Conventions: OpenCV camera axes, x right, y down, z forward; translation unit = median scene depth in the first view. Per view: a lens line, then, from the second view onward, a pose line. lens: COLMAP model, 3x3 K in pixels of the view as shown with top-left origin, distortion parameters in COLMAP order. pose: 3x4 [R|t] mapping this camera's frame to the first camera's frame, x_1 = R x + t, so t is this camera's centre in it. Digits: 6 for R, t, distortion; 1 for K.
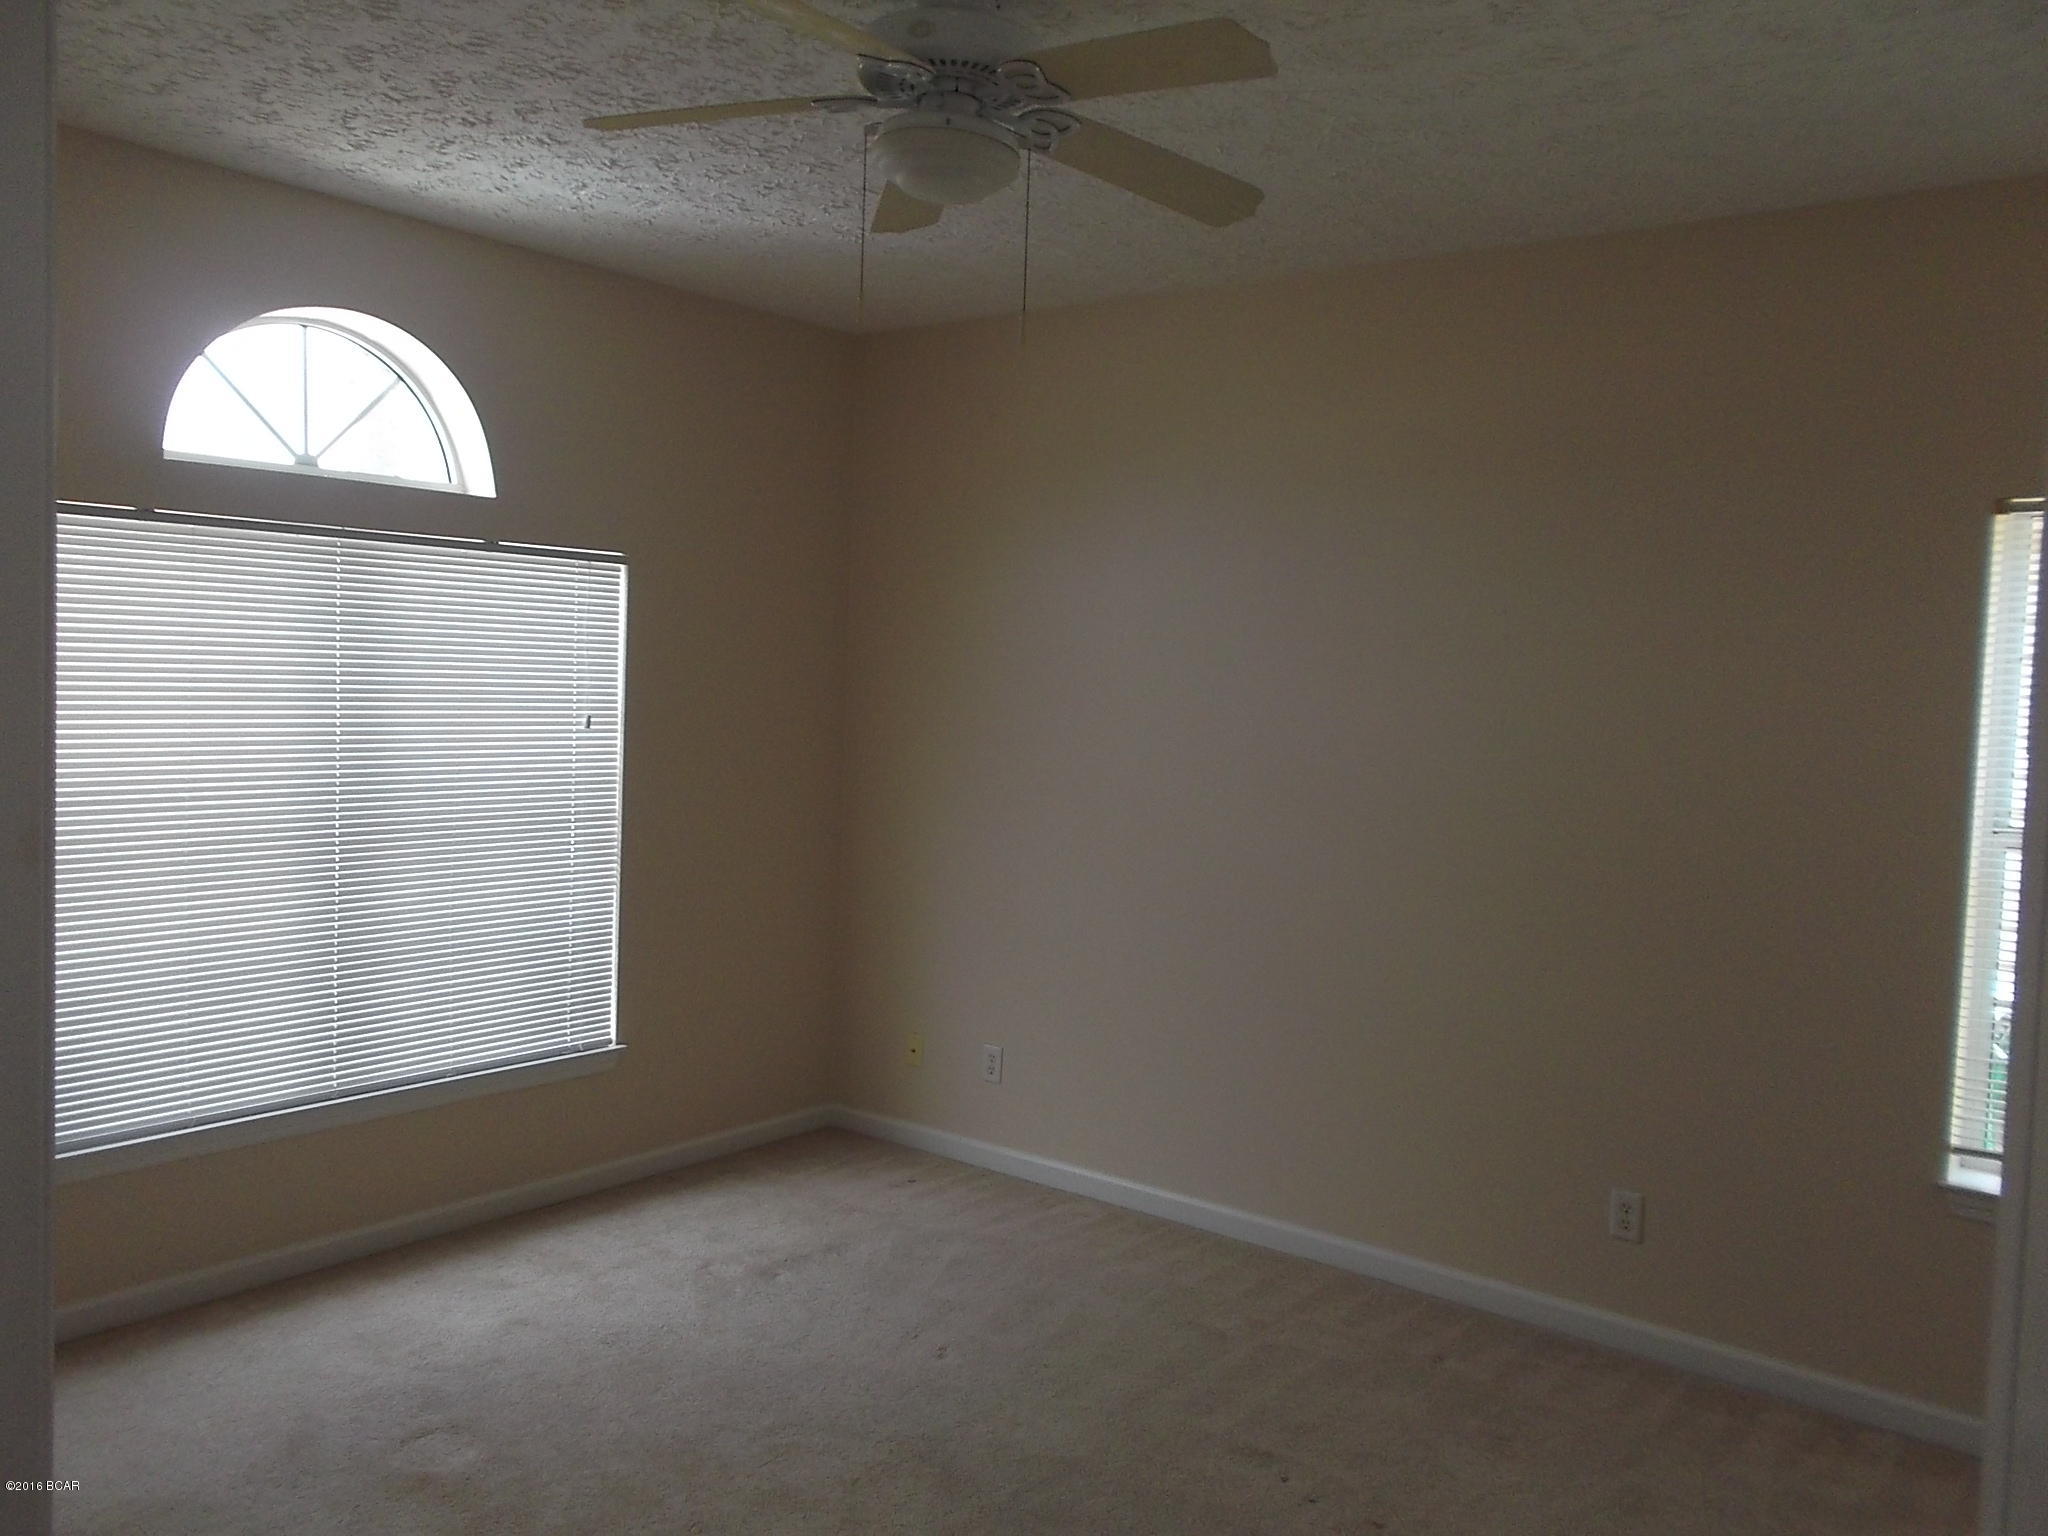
lens RADIAL K [[1596.7, 0, 1024.0], [0, 1596.7, 768.0], [0, 0, 1]] dist [-0.002167, -0.001677]
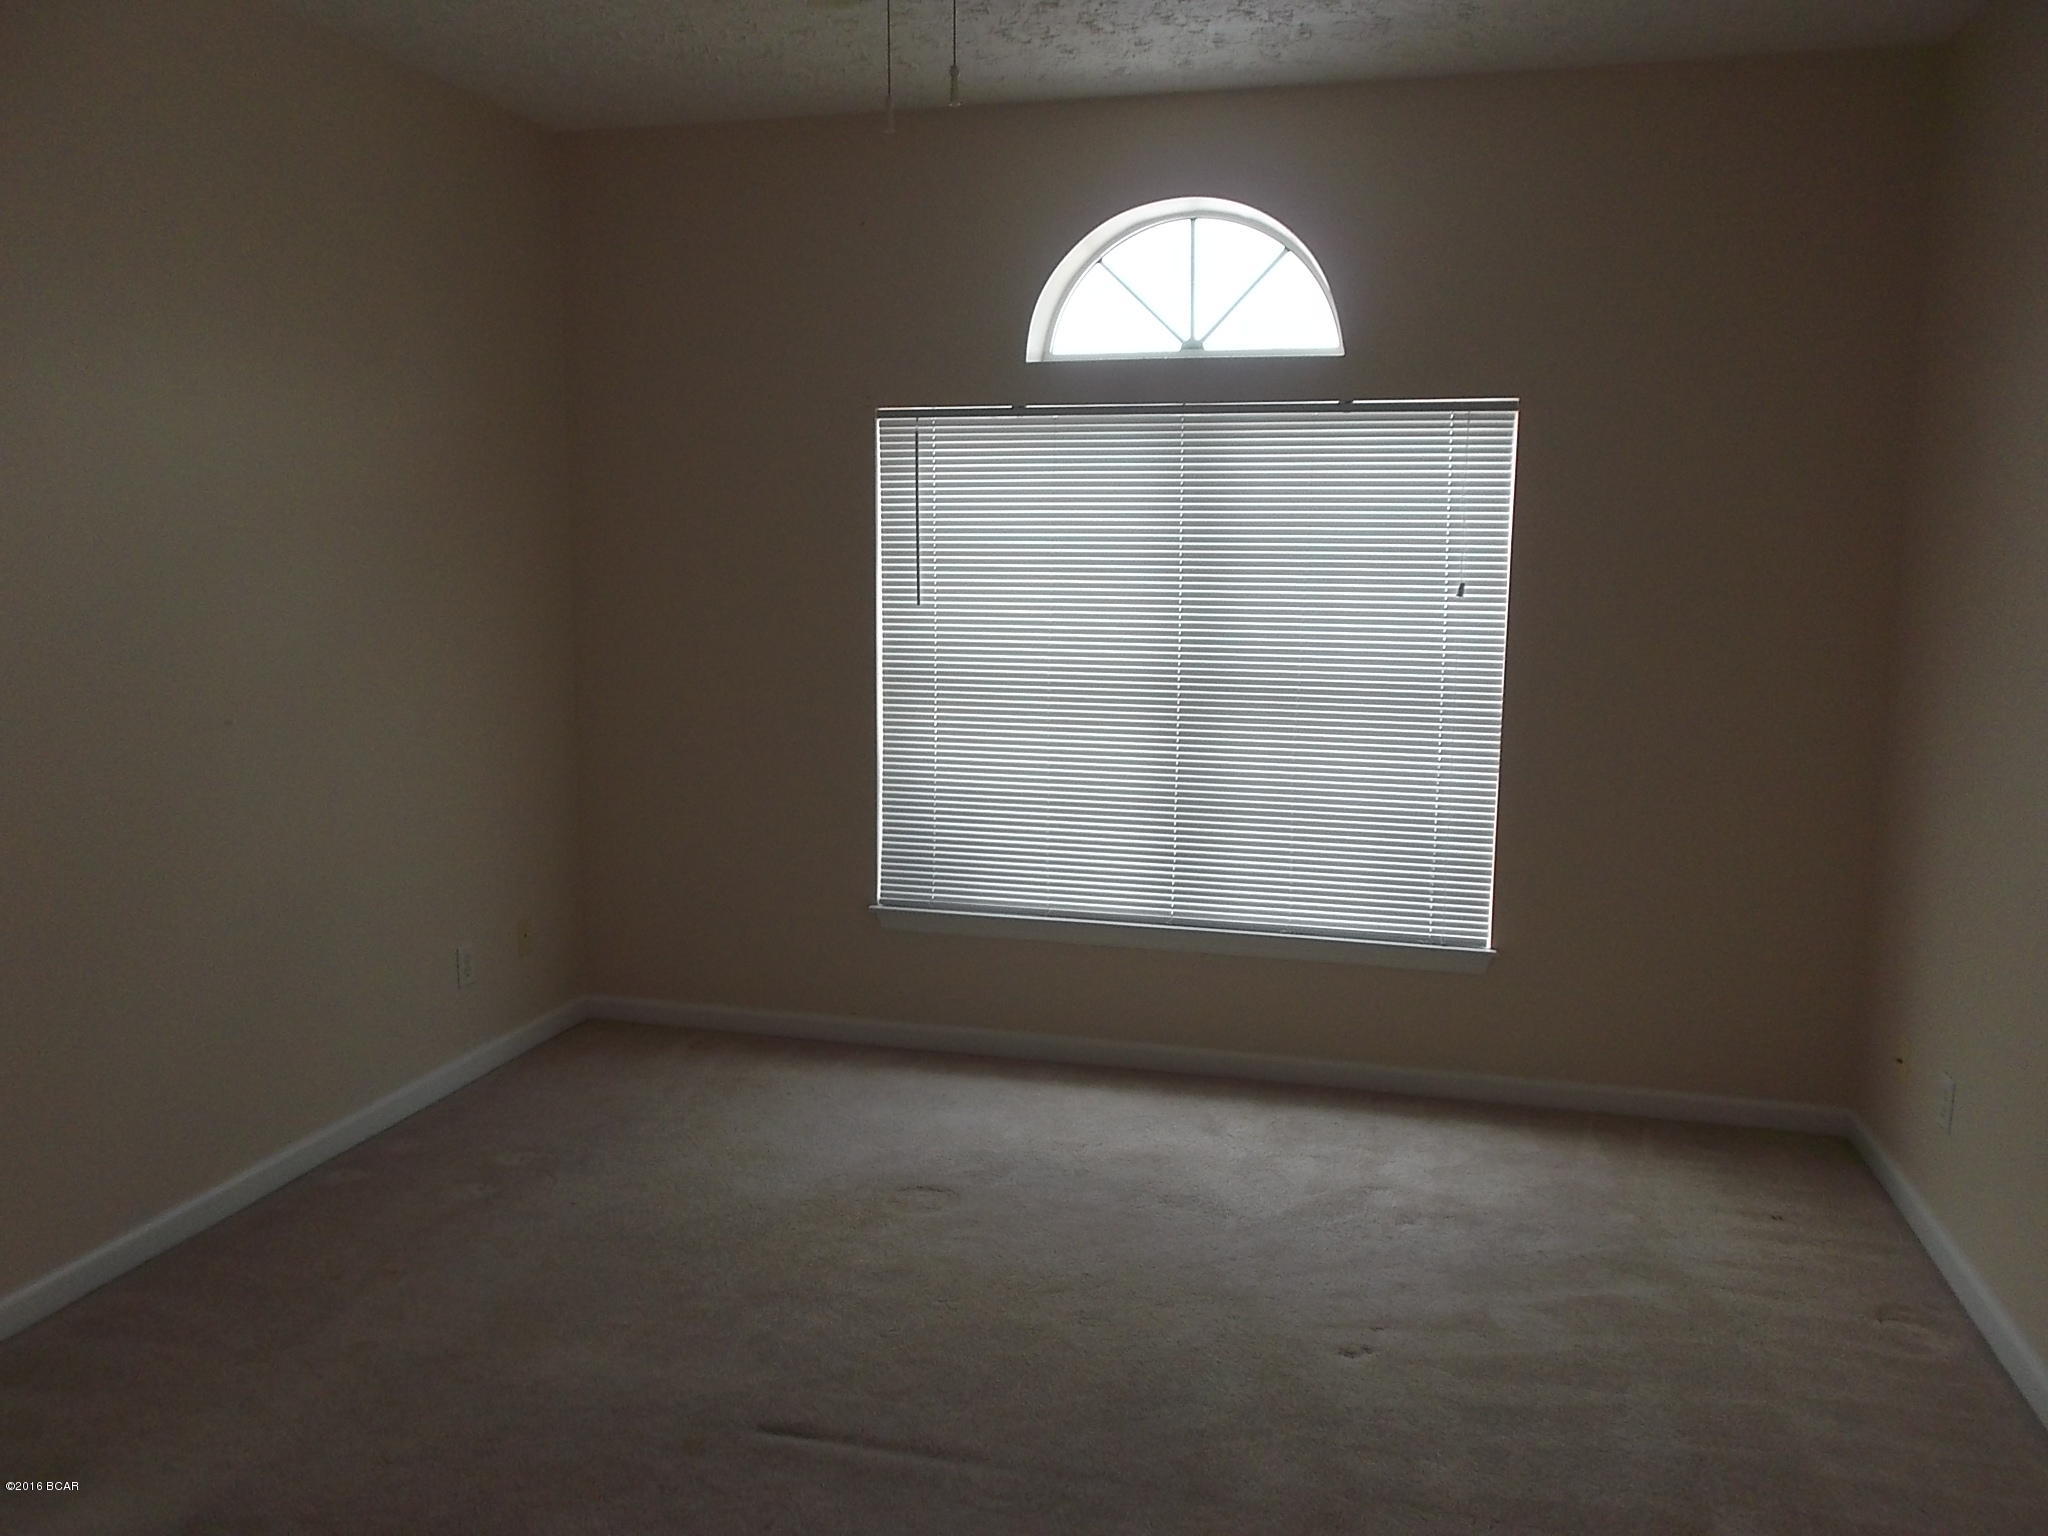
lens RADIAL K [[1596.7, 0, 1024.0], [0, 1596.7, 768.0], [0, 0, 1]] dist [-0.002167, -0.001677]
pose [[0.393979, 0.101935, -0.913449, 0.494908], [-0.050249, 0.994733, 0.089333, 0.003781], [0.917745, 0.010705, 0.397026, 0.427456]]
